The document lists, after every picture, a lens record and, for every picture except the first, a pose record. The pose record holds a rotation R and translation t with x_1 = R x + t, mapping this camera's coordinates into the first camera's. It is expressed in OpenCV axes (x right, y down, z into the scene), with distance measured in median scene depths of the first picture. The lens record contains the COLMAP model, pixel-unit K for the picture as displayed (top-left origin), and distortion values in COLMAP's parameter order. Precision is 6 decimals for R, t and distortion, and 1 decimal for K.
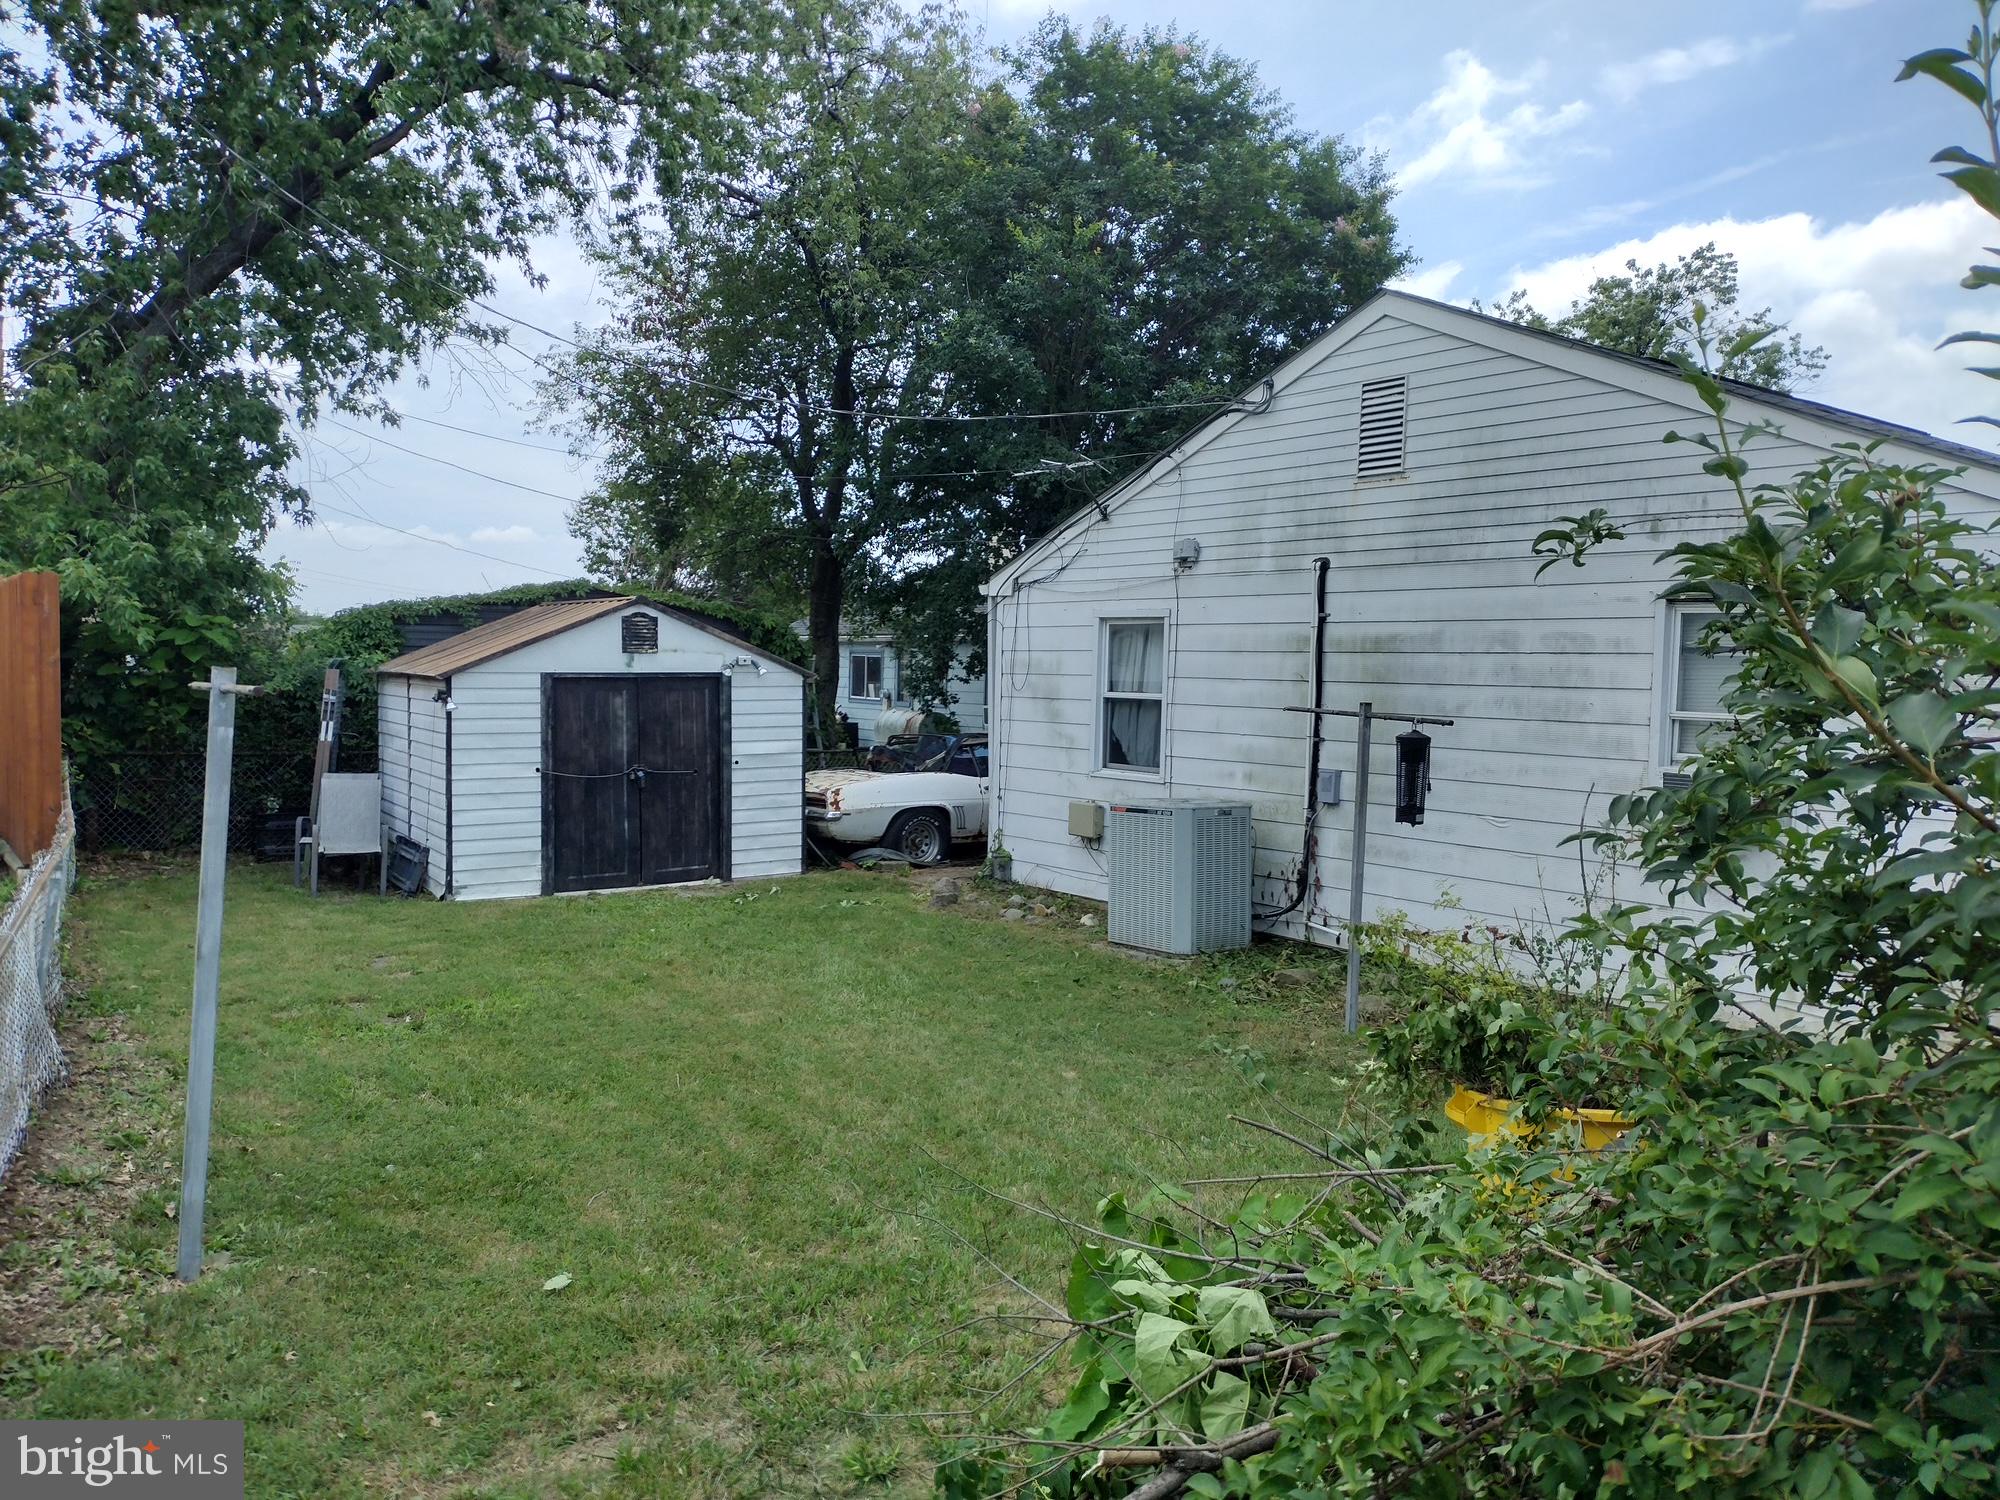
lens RADIAL K [[1540.2, 0, 1003.0], [0, 1540.2, 747.8], [0, 0, 1]] dist [-0.012073, -0.010394]
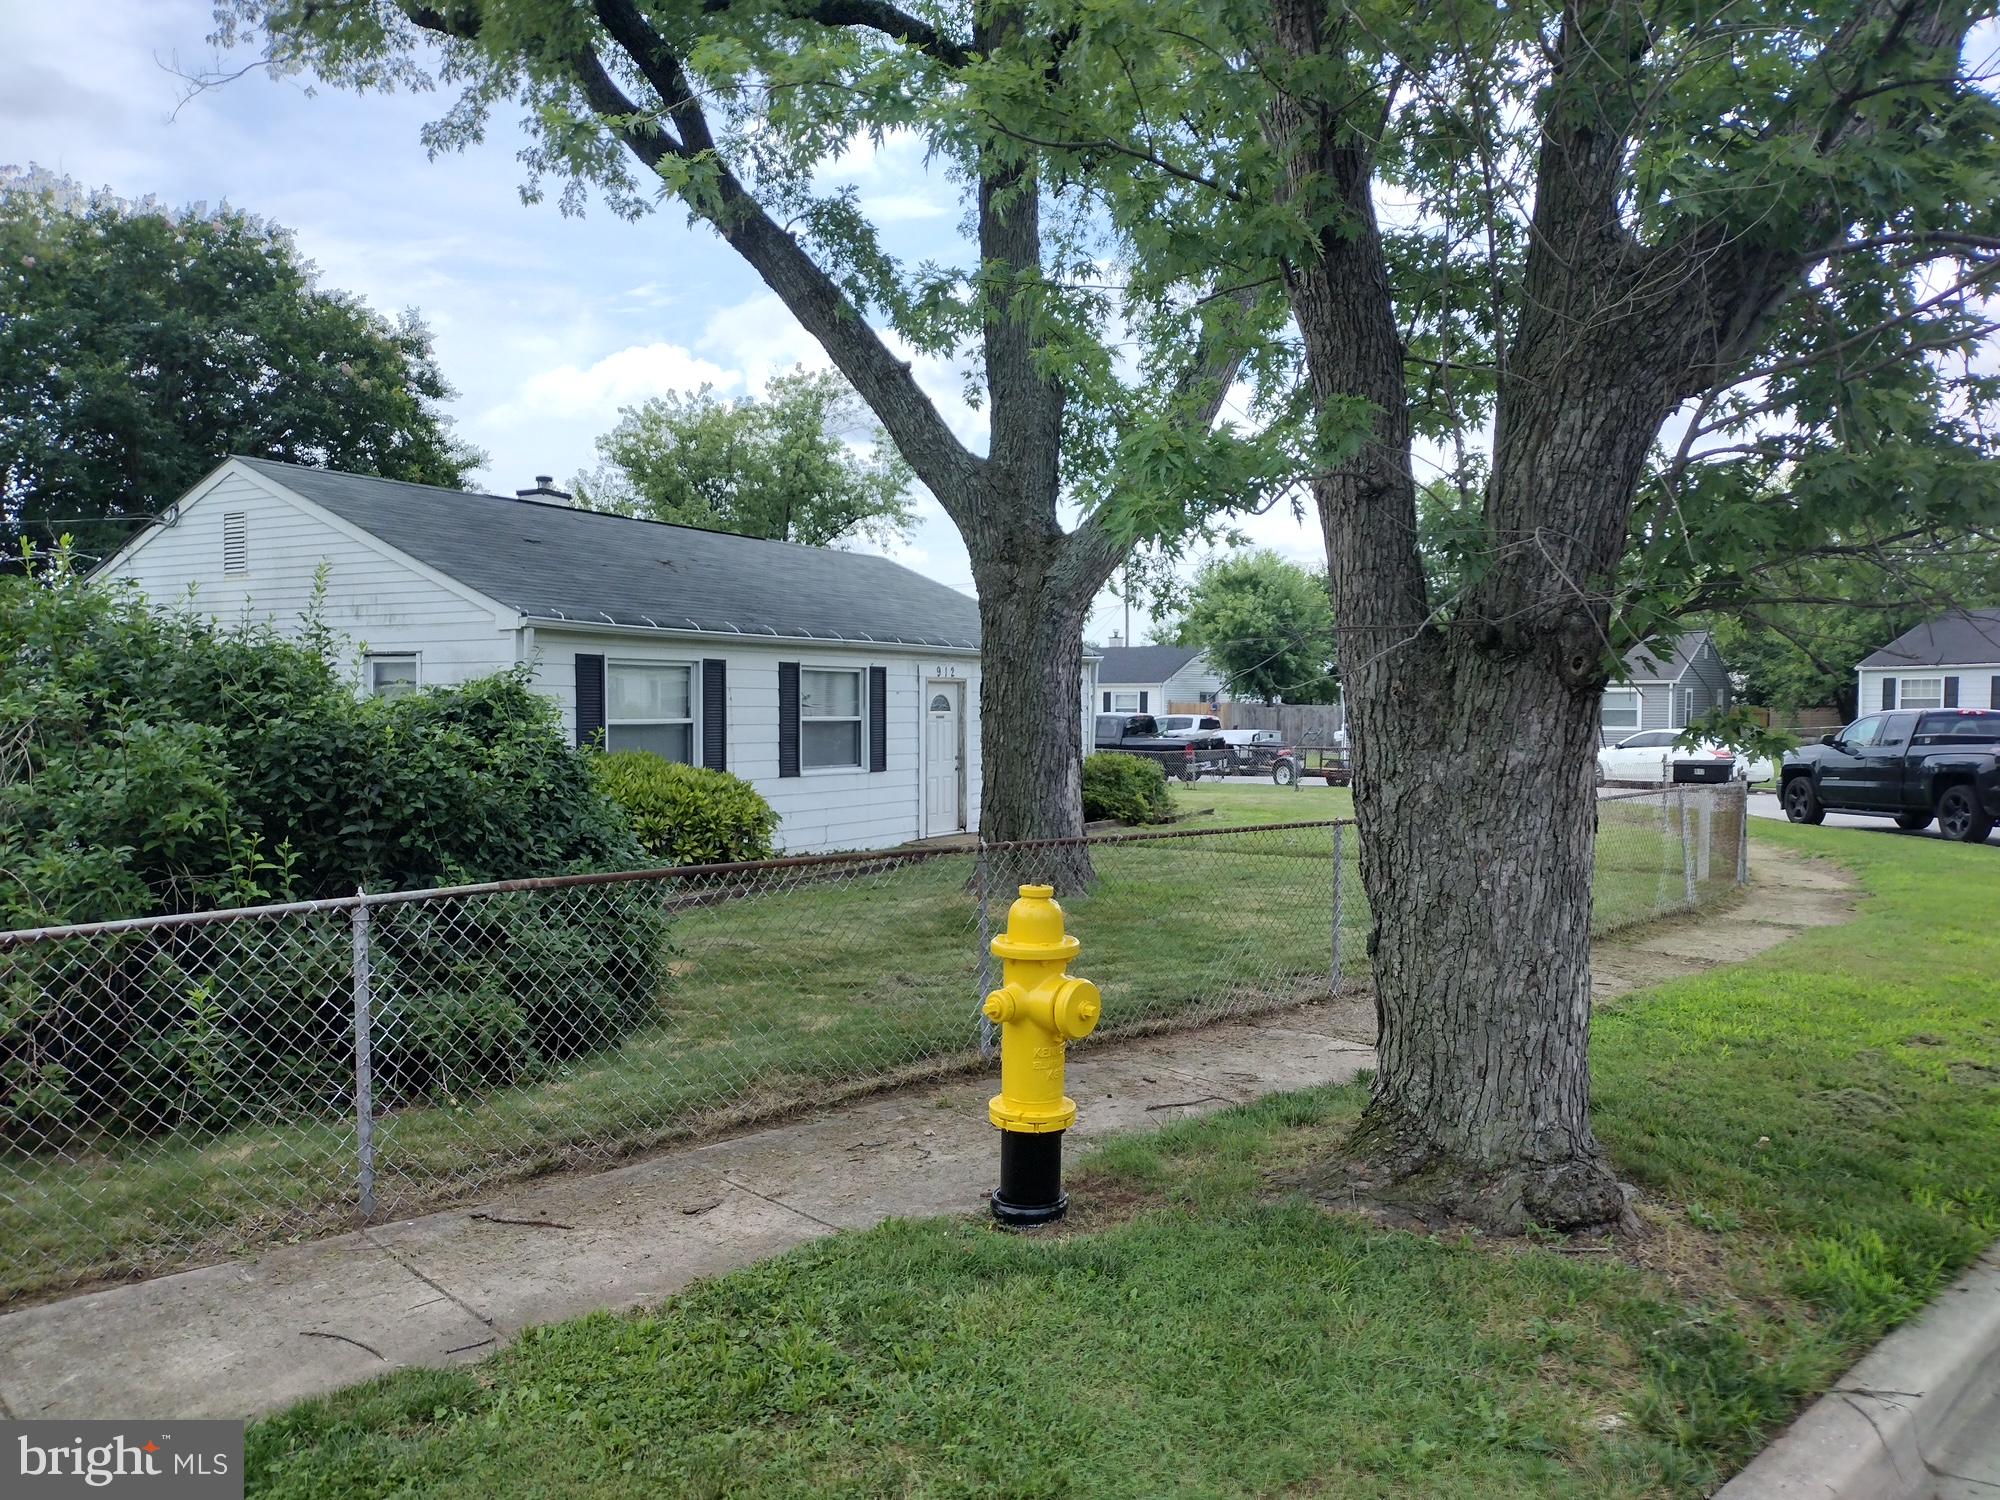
lens RADIAL K [[1540.2, 0, 1003.5], [0, 1540.2, 759.4], [0, 0, 1]] dist [-0.012073, -0.010394]
pose [[0.923059, -0.021731, 0.384045, 0.322090], [0.028208, 0.999539, -0.011239, 0.045264], [-0.383623, 0.021208, 0.923246, -0.647200]]
